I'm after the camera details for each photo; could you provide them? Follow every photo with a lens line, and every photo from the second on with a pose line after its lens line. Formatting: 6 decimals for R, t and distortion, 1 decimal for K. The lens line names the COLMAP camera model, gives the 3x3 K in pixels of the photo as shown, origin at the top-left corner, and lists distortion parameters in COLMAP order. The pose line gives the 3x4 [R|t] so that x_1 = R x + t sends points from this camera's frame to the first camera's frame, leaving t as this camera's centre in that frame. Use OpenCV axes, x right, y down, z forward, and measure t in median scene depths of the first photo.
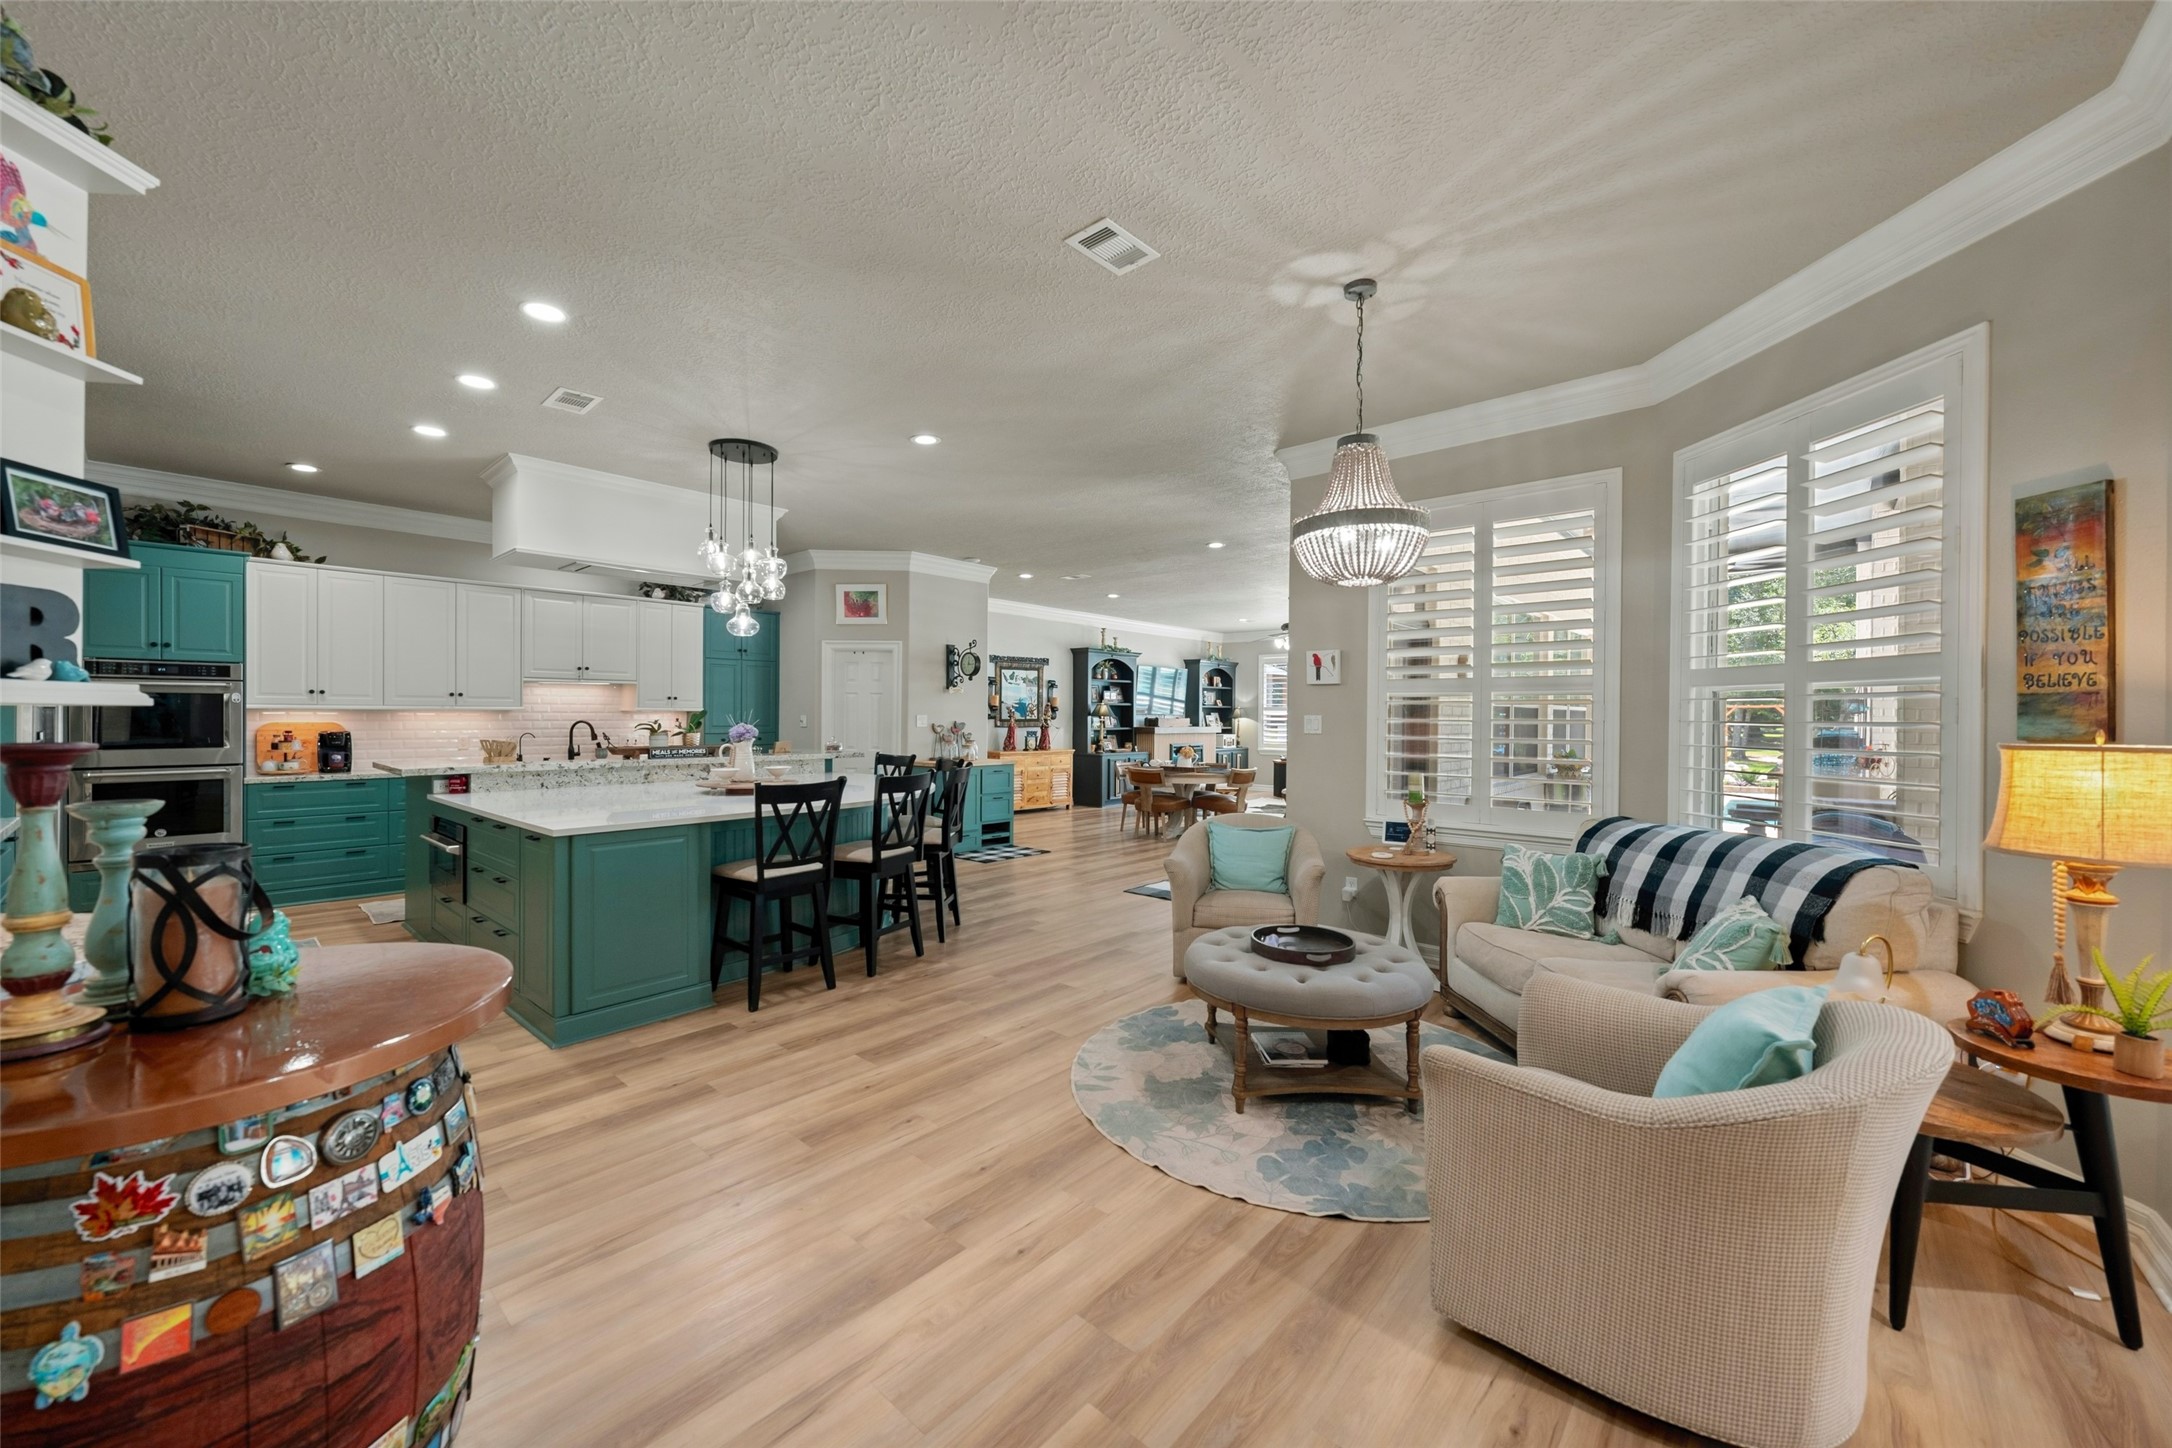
lens RADIAL K [[815.1, 0, 1074.7], [0, 815.1, 714.1], [0, 0, 1]] dist [-0.002920, -0.000294]
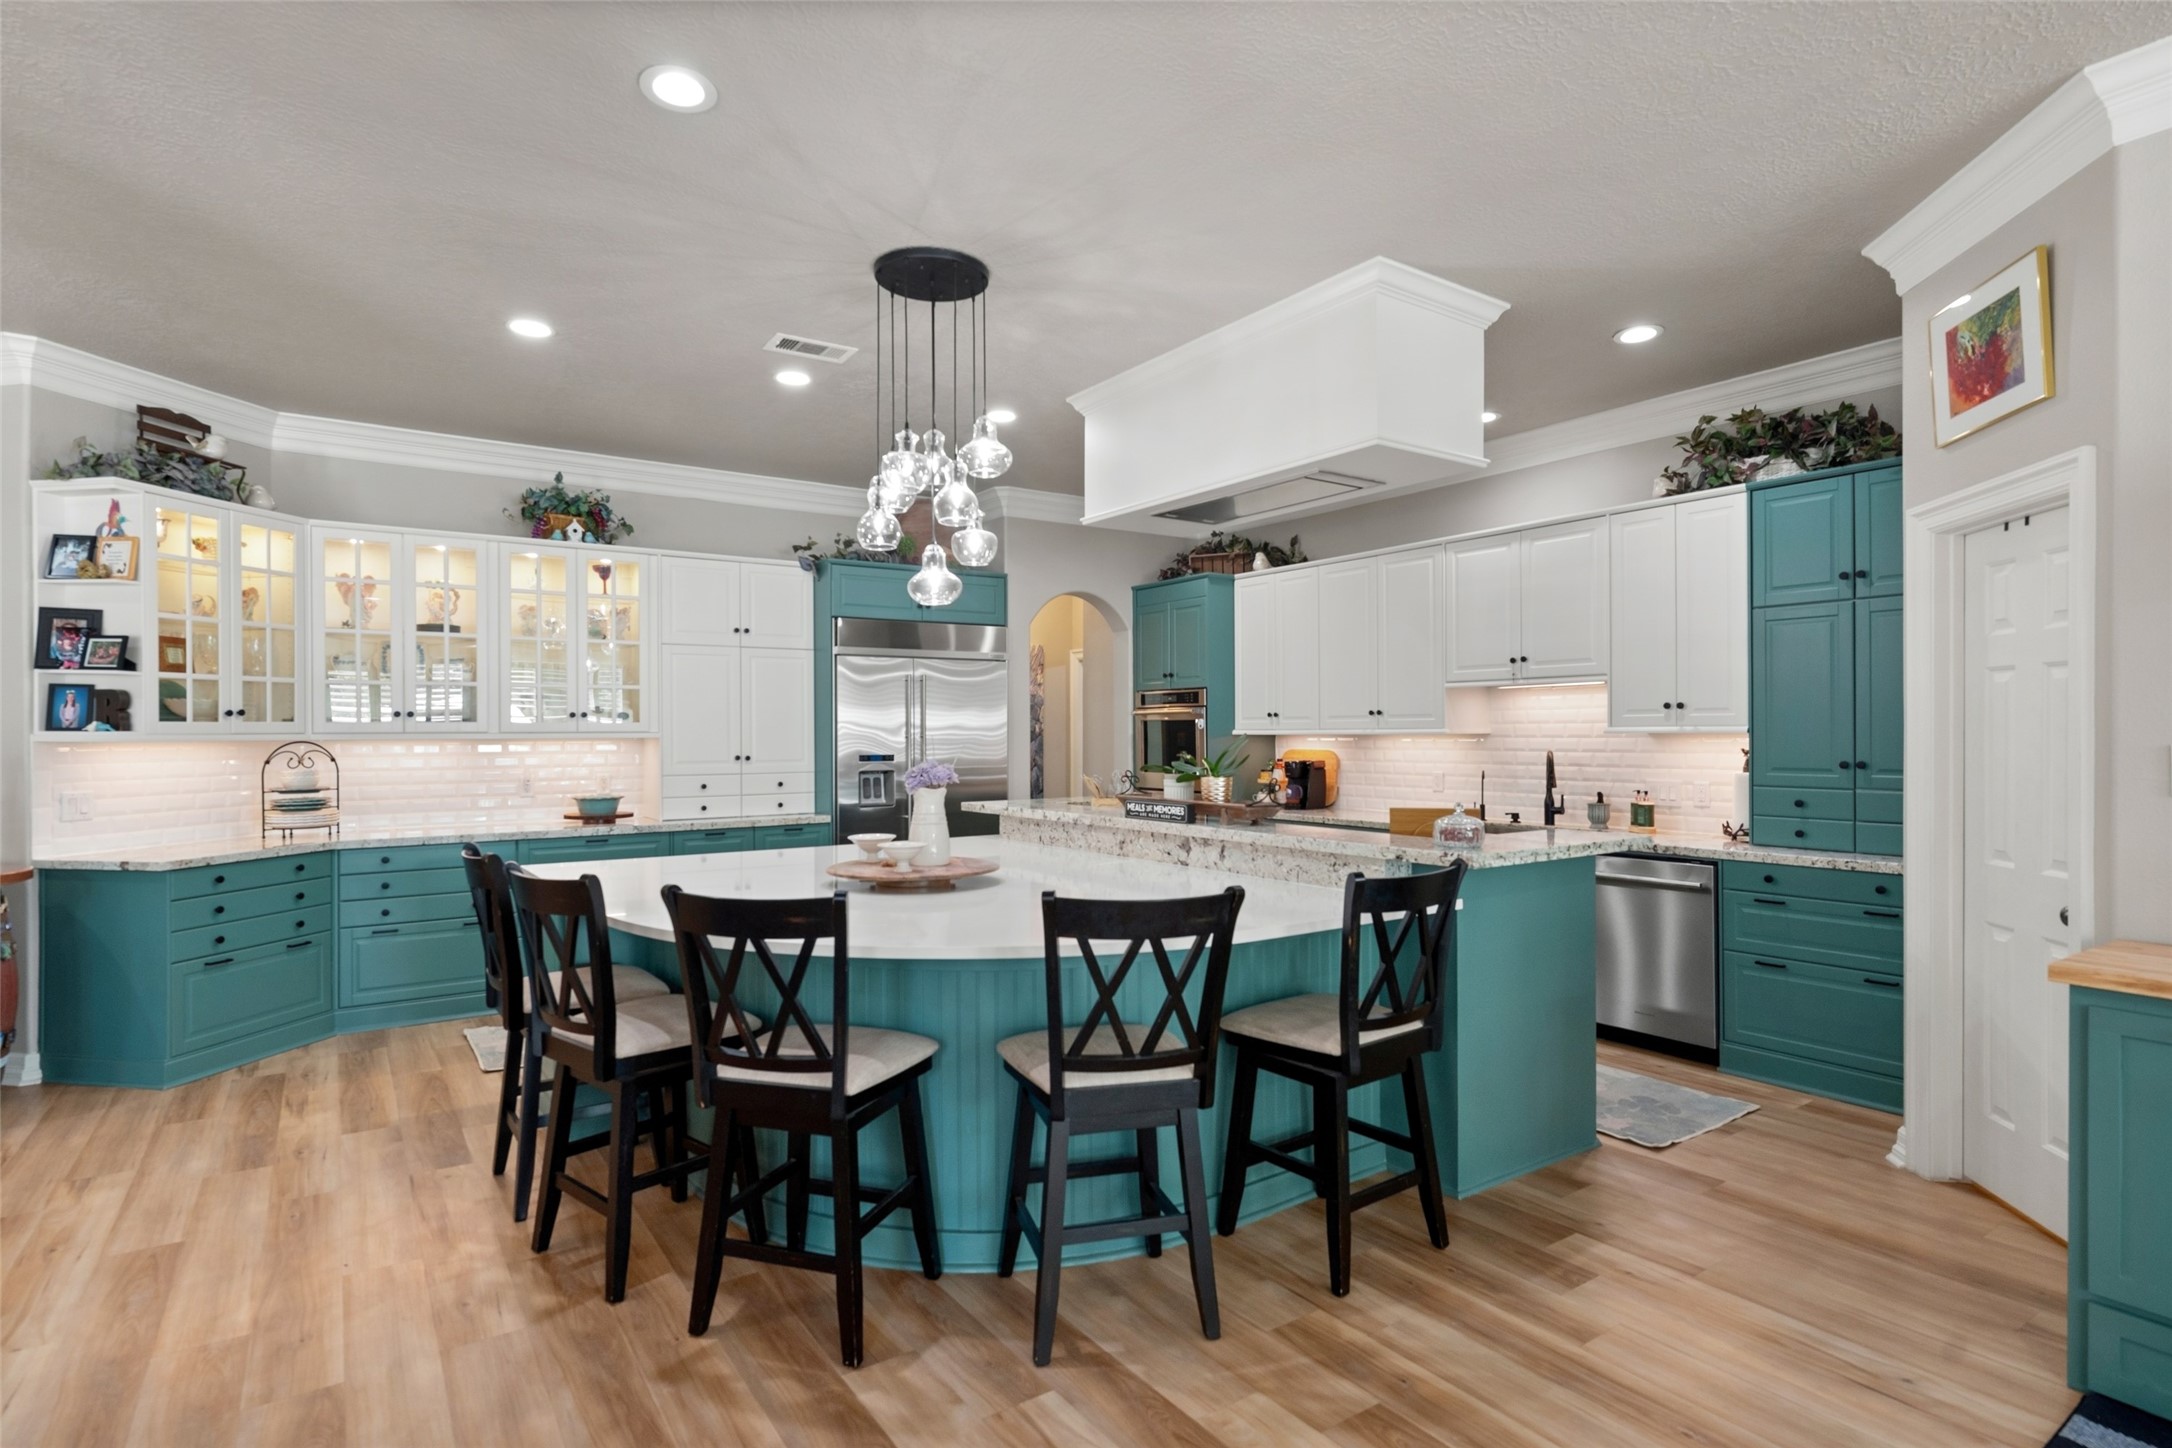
lens RADIAL K [[1092.2, 0, 1080.9], [0, 1092.2, 731.0], [0, 0, 1]] dist [-0.010999, -0.000166]
pose [[-0.234915, -0.004667, -0.972005, 0.297415], [0.003794, 0.999976, -0.005718, -0.004223], [0.972008, -0.005031, -0.234892, 1.289844]]
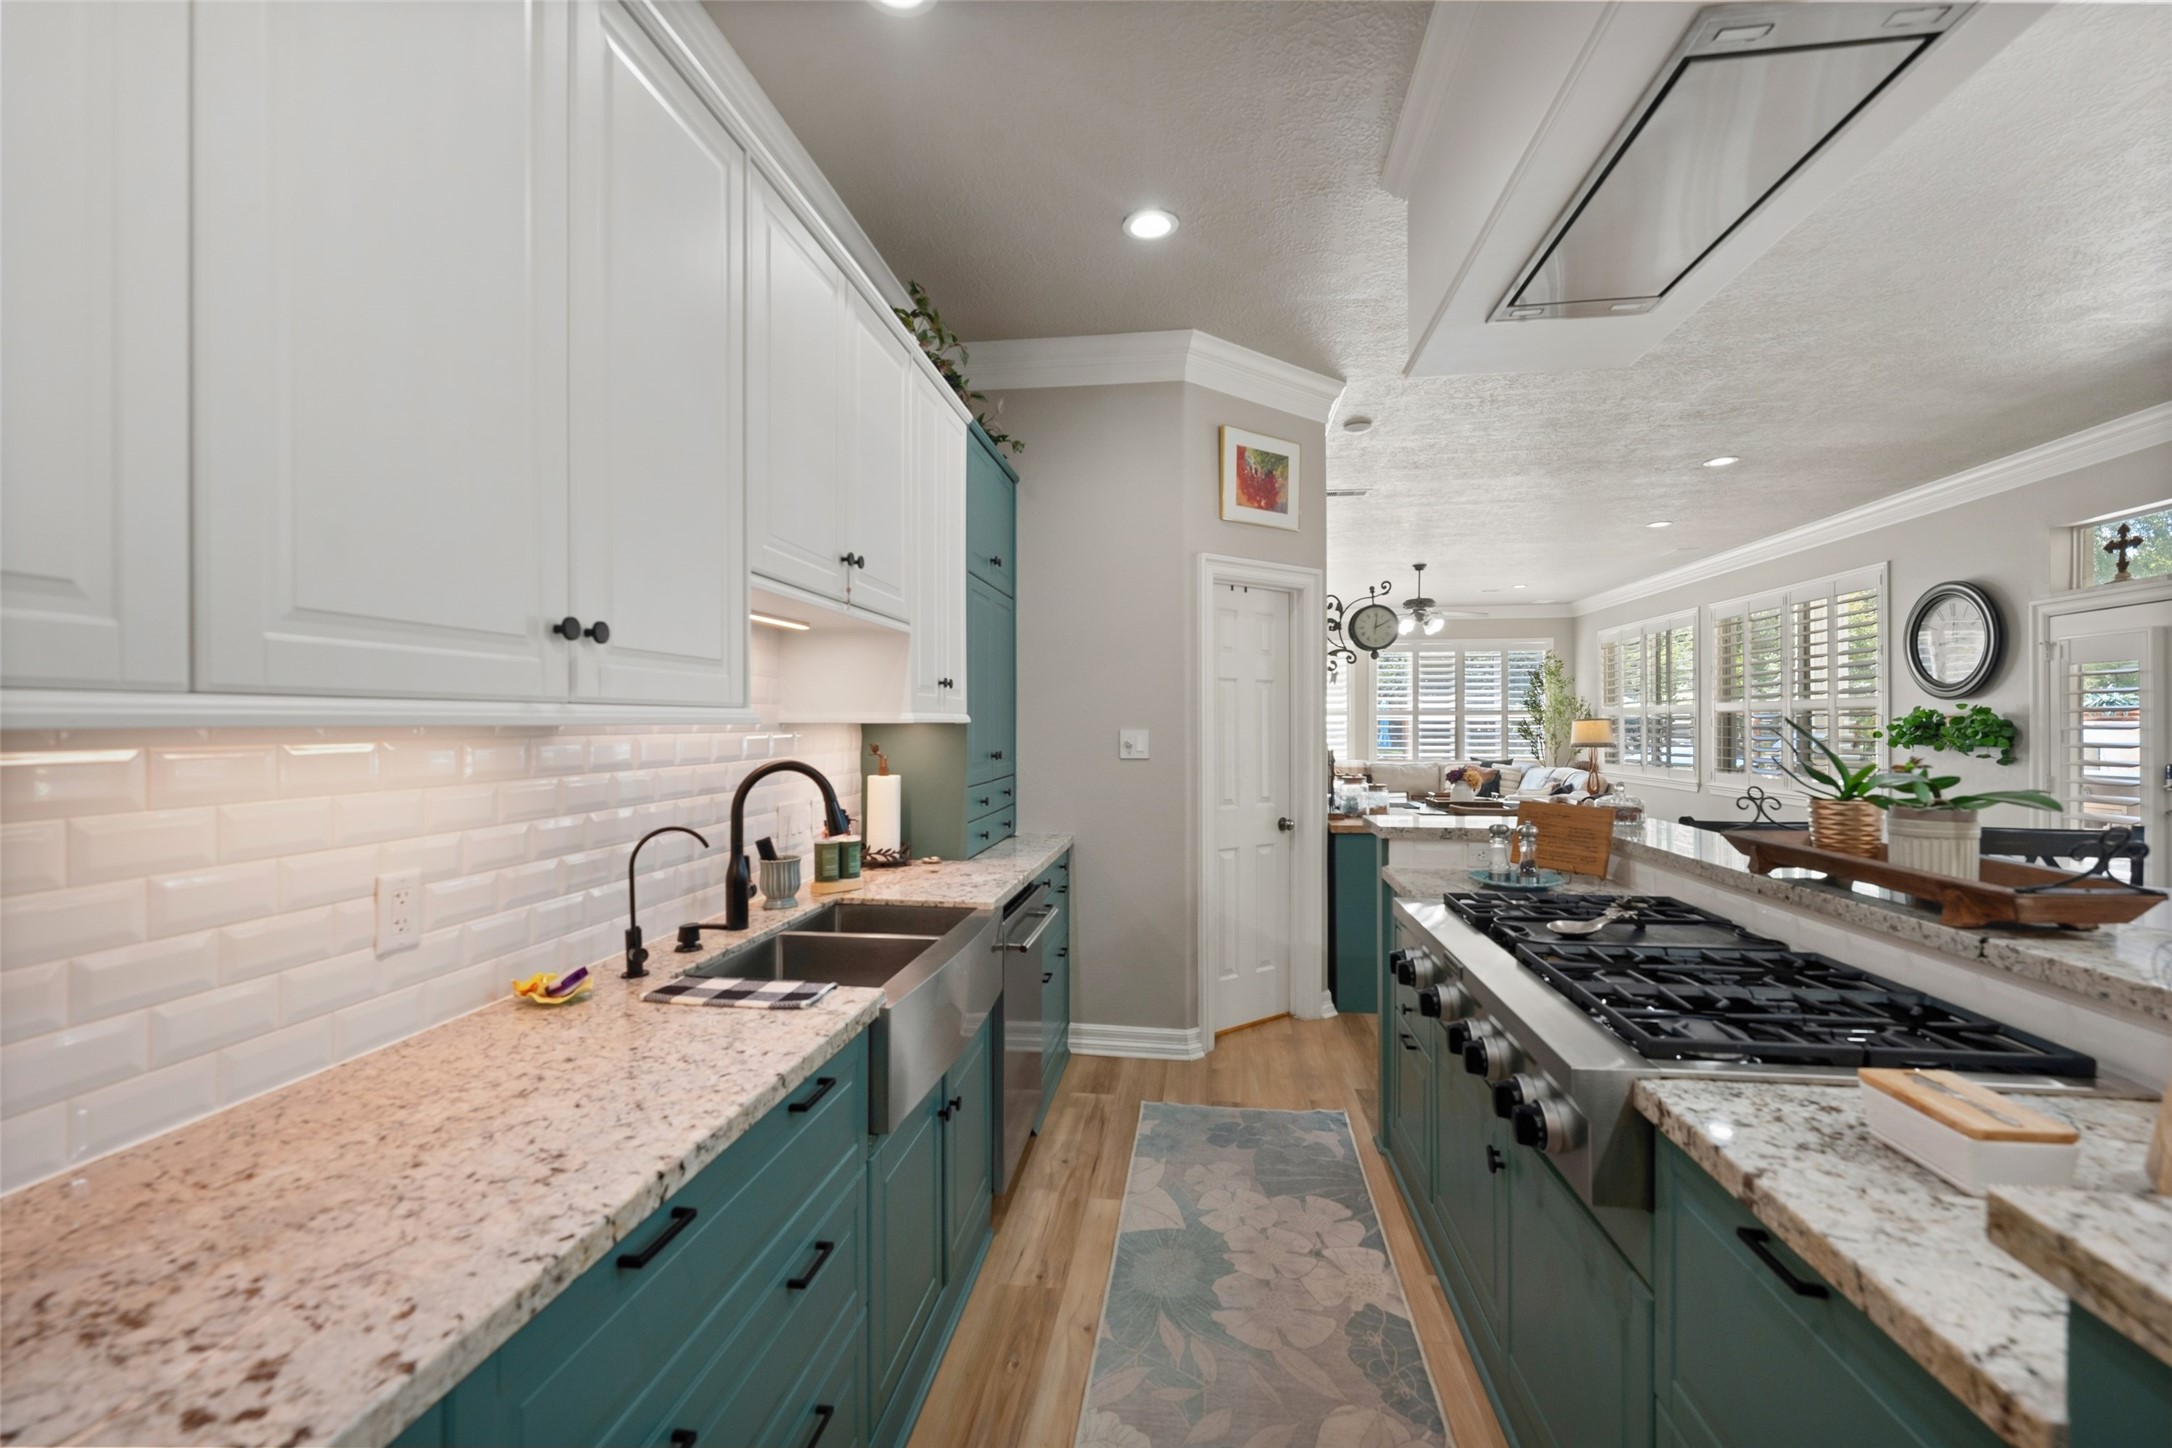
lens RADIAL K [[923.9, 0, 1090.9], [0, 923.9, 721.4], [0, 0, 1]] dist [0.000185, -0.000010]
pose [[0.821979, -0.006938, 0.569475, -1.038989], [0.006745, 0.999974, 0.002447, -0.007690], [-0.569477, 0.001829, 0.822005, 1.053990]]
